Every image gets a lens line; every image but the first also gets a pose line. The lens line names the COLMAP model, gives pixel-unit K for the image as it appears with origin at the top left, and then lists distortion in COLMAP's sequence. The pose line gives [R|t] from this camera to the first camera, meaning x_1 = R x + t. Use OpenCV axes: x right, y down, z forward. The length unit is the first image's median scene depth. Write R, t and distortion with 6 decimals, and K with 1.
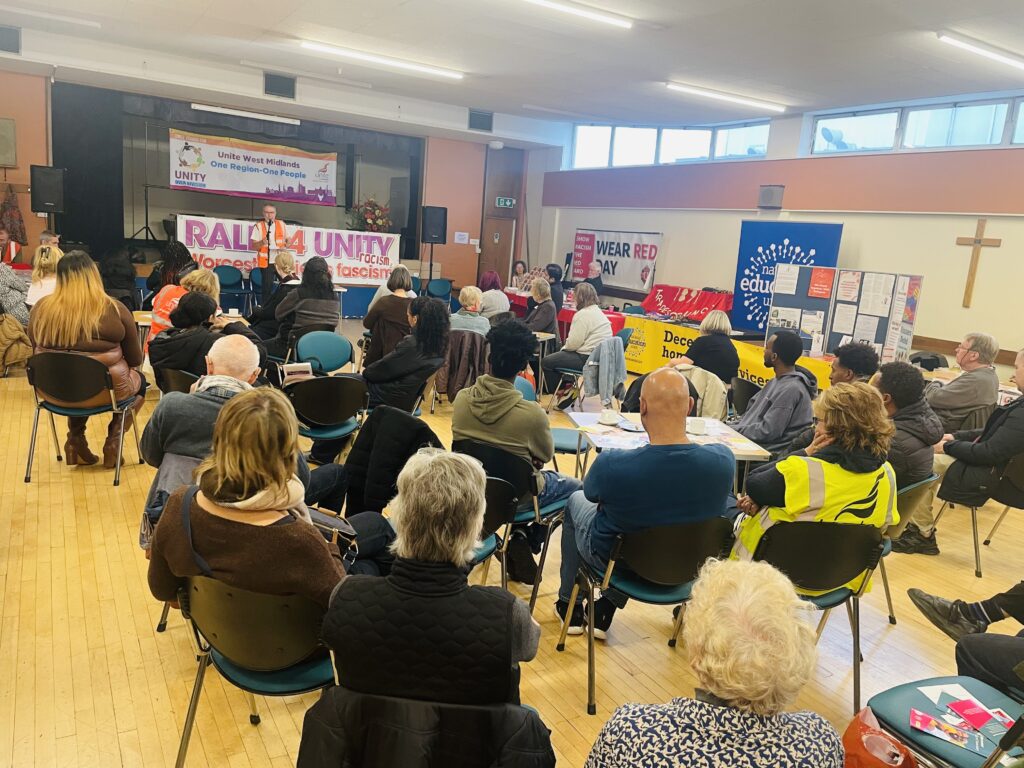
lens RADIAL K [[776.2, 0, 528.9], [0, 776.2, 391.4], [0, 0, 1]] dist [0.086454, -0.105865]
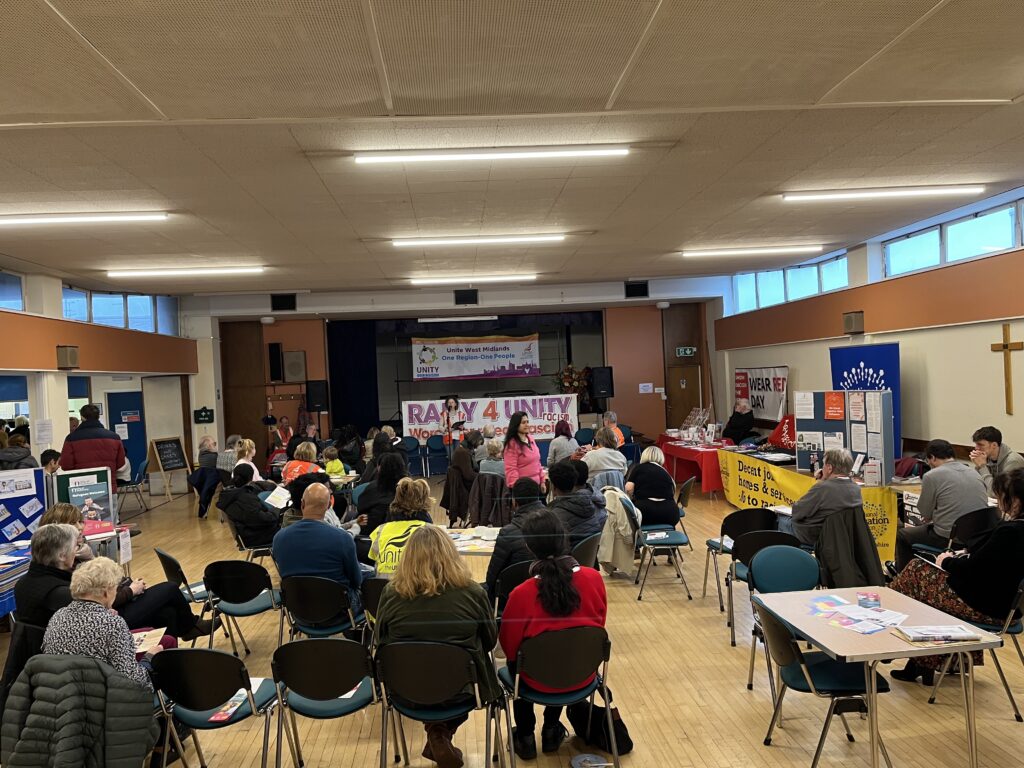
lens RADIAL K [[783.6, 0, 509.0], [0, 783.6, 393.2], [0, 0, 1]] dist [0.062133, -0.085044]
pose [[0.882659, -0.115117, -0.455699, 0.293142], [0.029185, 0.981095, -0.191311, 0.020867], [0.469107, 0.155563, 0.869332, -0.073548]]
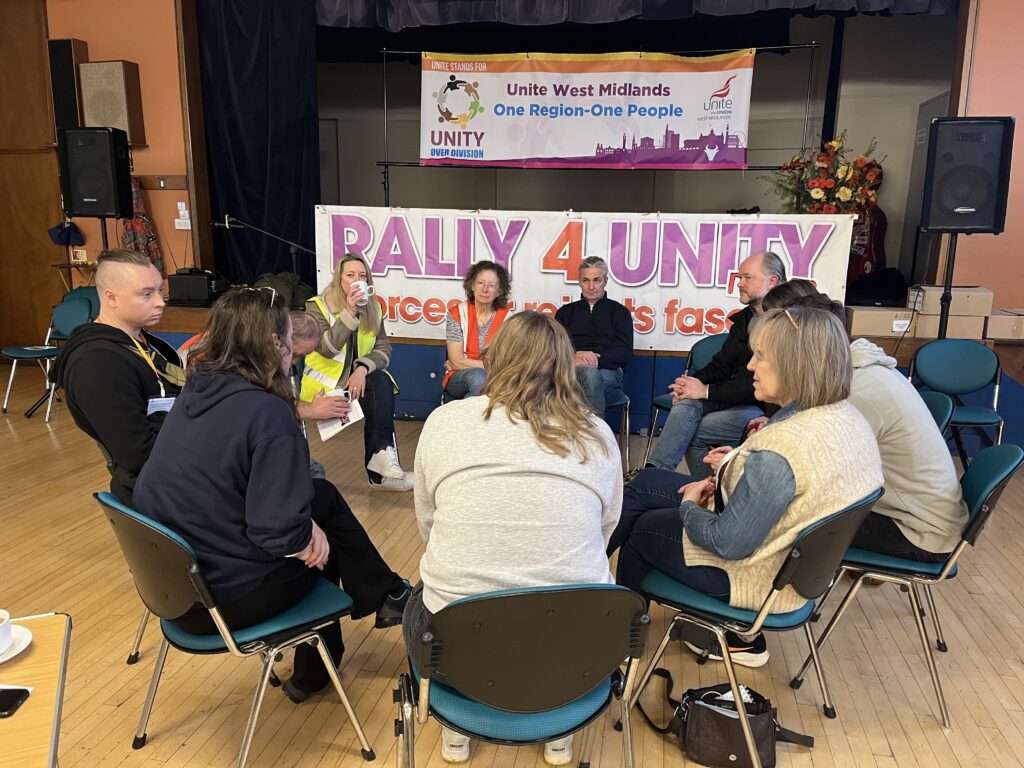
lens RADIAL K [[783.6, 0, 515.2], [0, 783.6, 383.2], [0, 0, 1]] dist [0.062133, -0.085044]
pose [[0.739643, 0.067009, -0.669655, -0.034058], [-0.085953, 0.996288, 0.004757, -0.117836], [0.667488, 0.054041, 0.742657, 0.659307]]
